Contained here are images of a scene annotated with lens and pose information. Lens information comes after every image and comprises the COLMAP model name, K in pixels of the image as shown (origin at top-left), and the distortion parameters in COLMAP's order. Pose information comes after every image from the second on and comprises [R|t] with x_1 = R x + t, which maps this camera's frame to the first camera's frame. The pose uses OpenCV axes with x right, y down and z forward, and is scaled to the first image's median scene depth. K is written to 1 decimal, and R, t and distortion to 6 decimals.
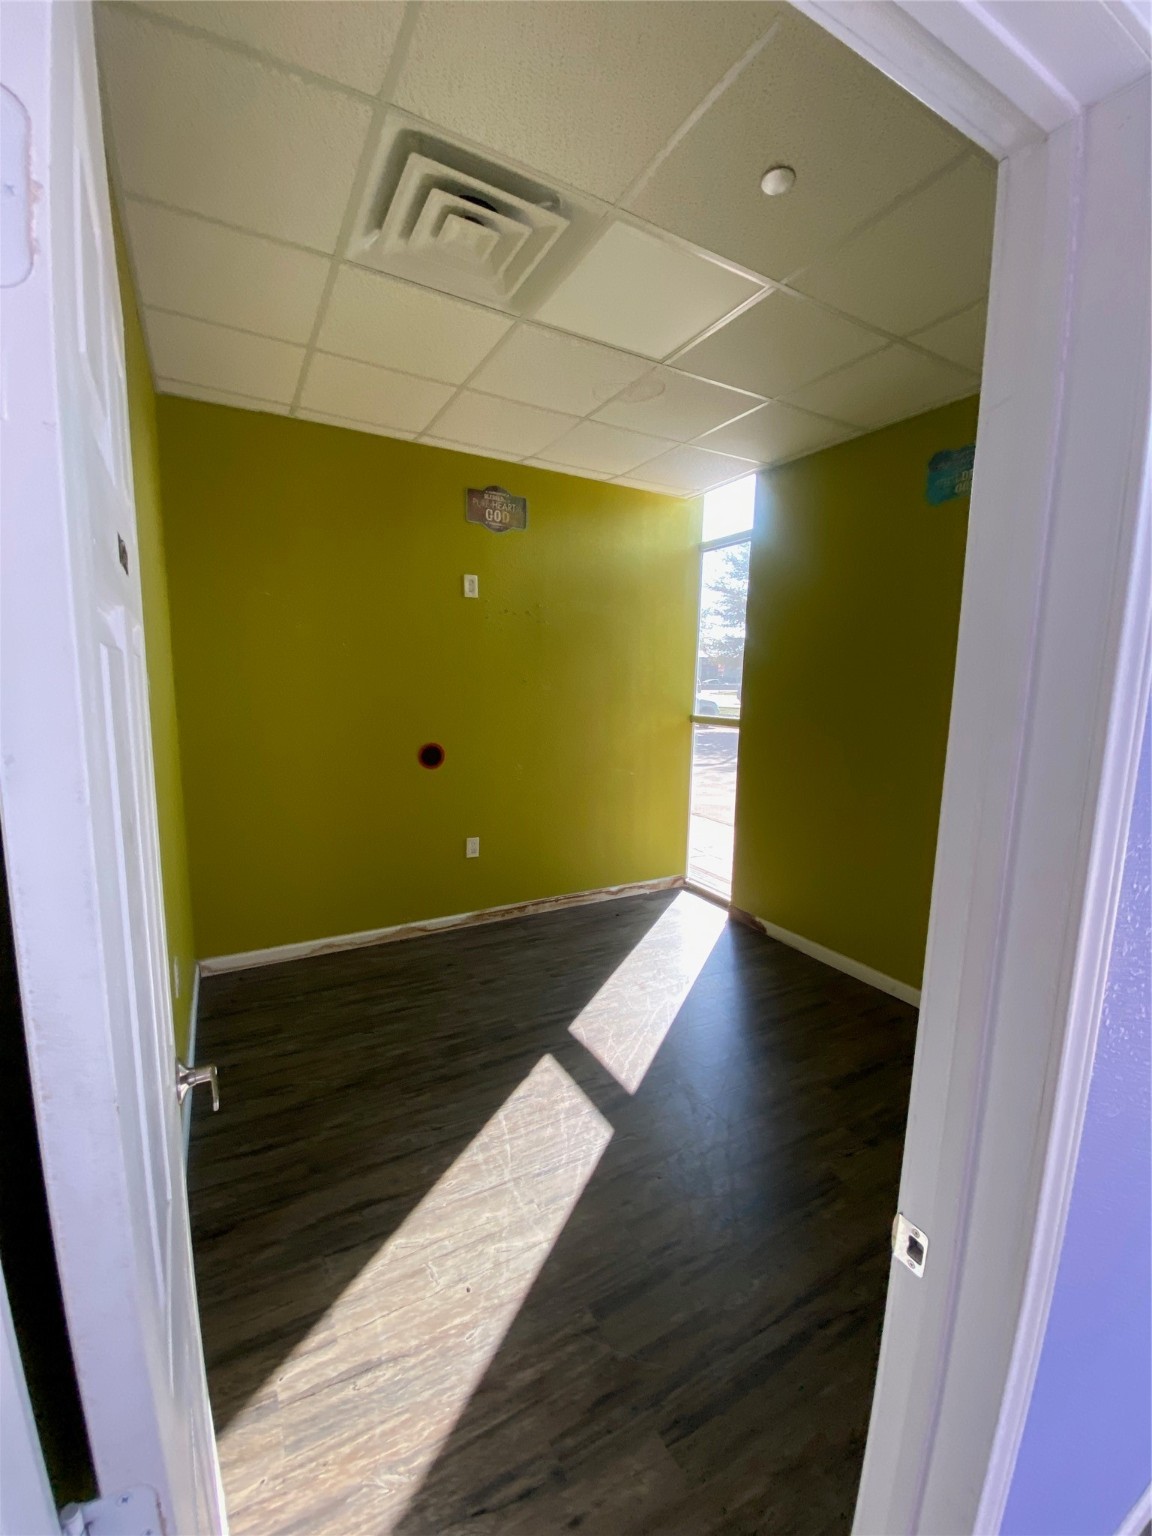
lens RADIAL K [[632.9, 0, 582.2], [0, 632.9, 765.0], [0, 0, 1]] dist [0.004403, -0.003298]
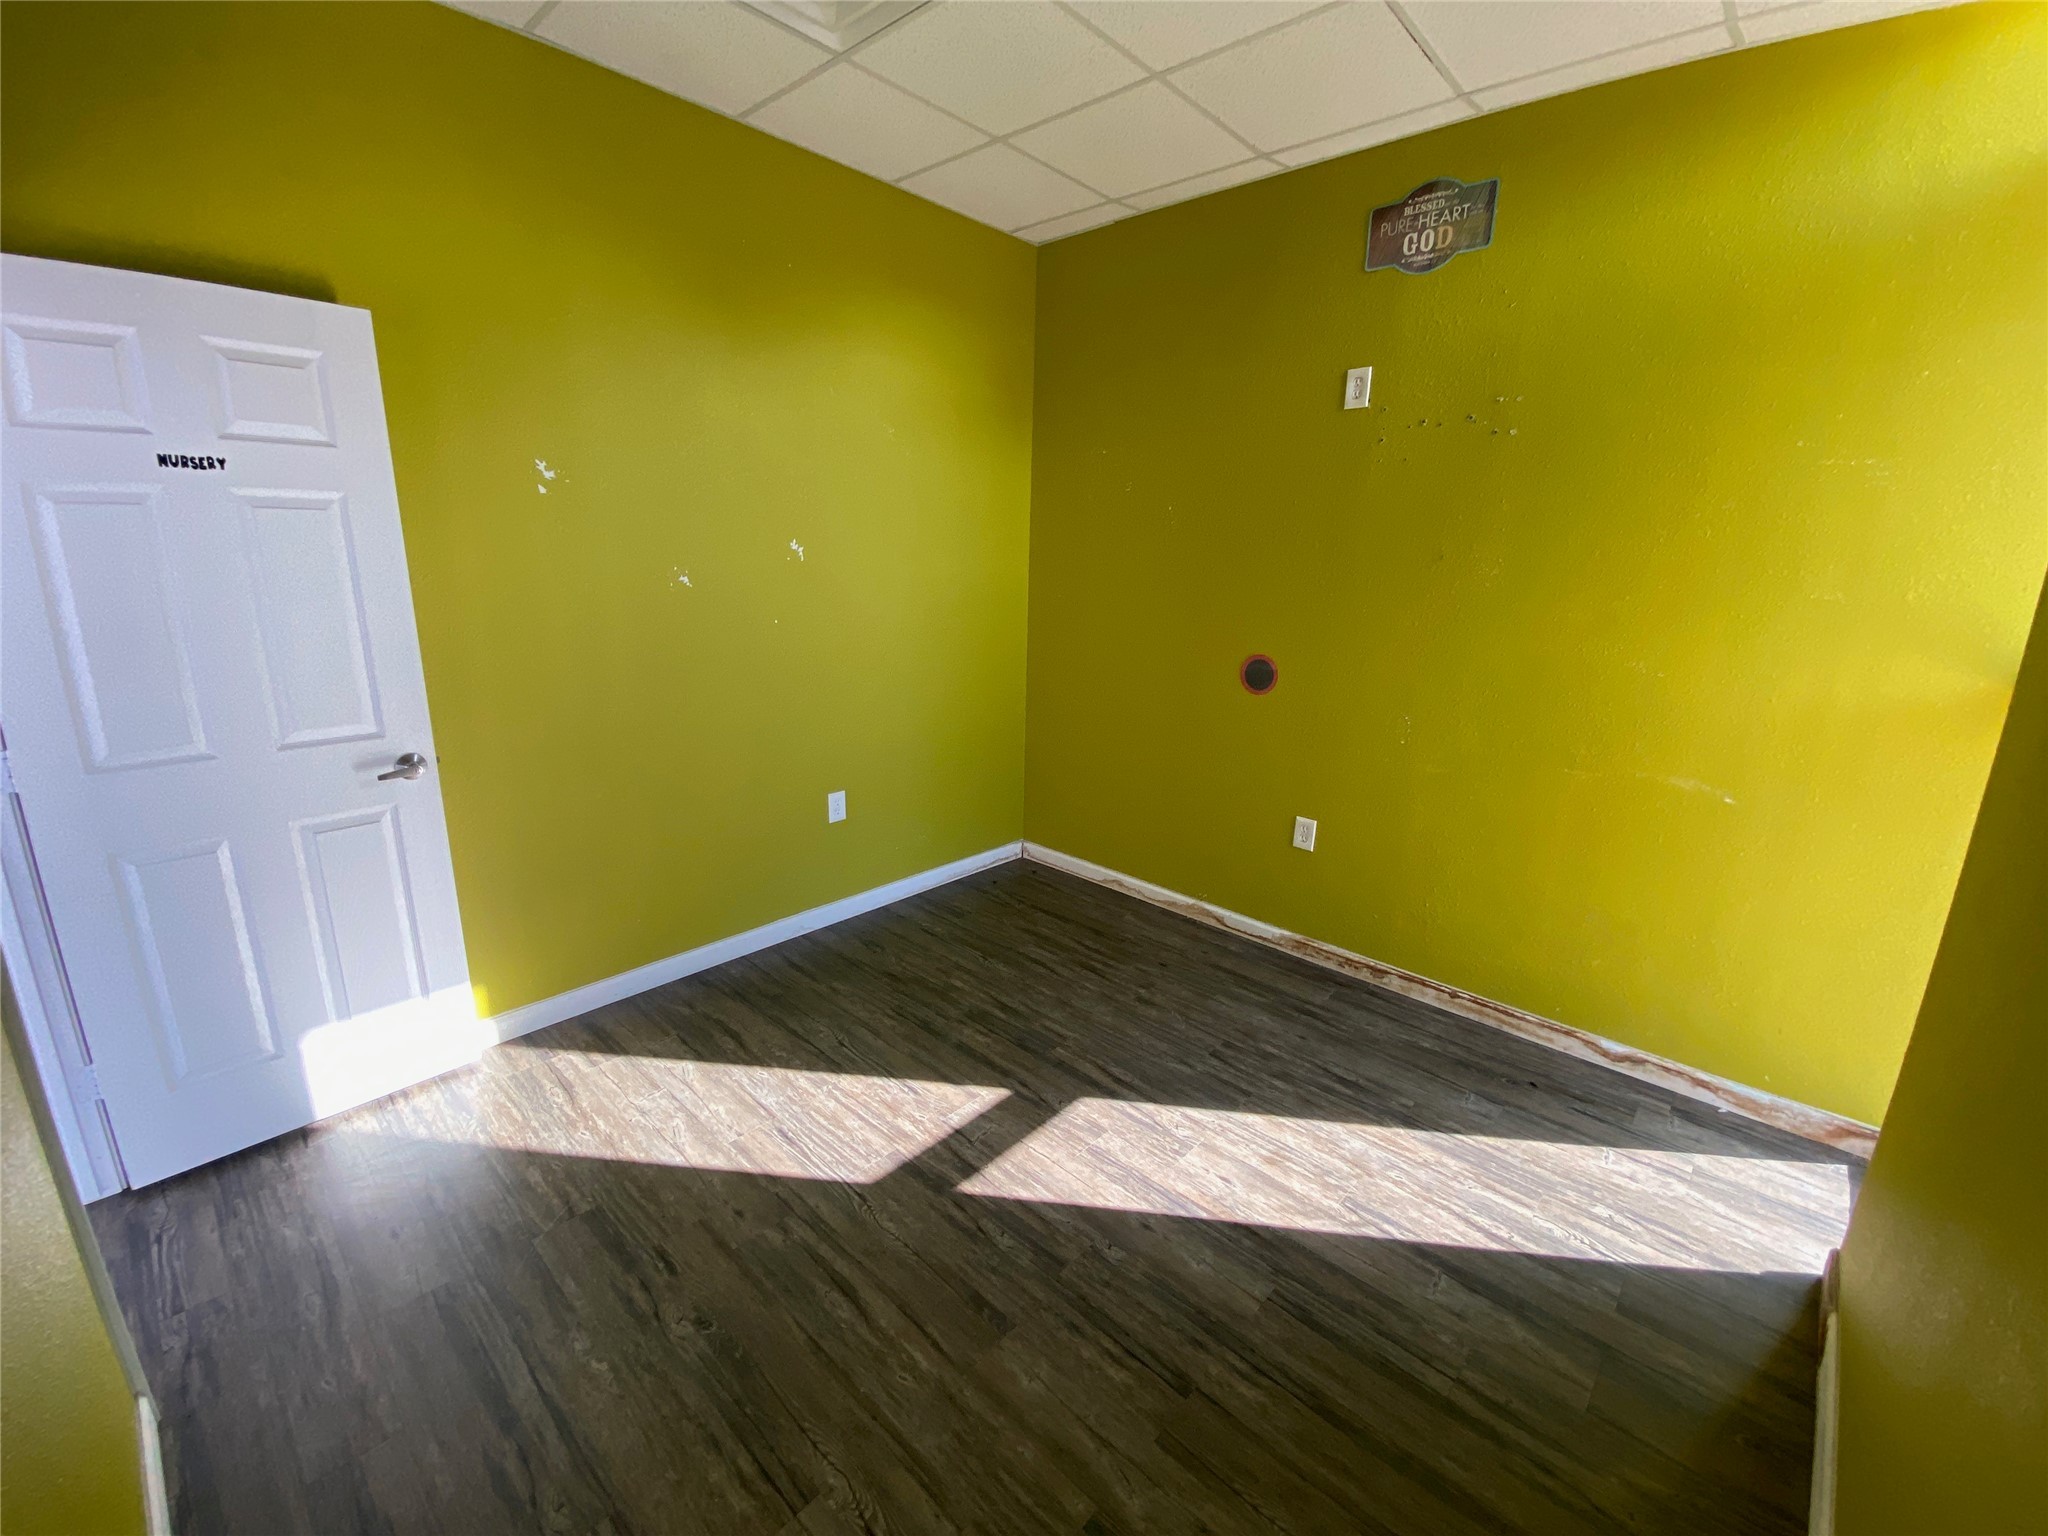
lens RADIAL K [[843.9, 0, 1029.0], [0, 843.9, 766.8], [0, 0, 1]] dist [0.004403, -0.003298]
pose [[0.302257, 0.226546, -0.925915, 0.538764], [-0.168679, 0.968730, 0.181958, -0.039107], [0.938183, 0.101184, 0.331019, 0.512038]]
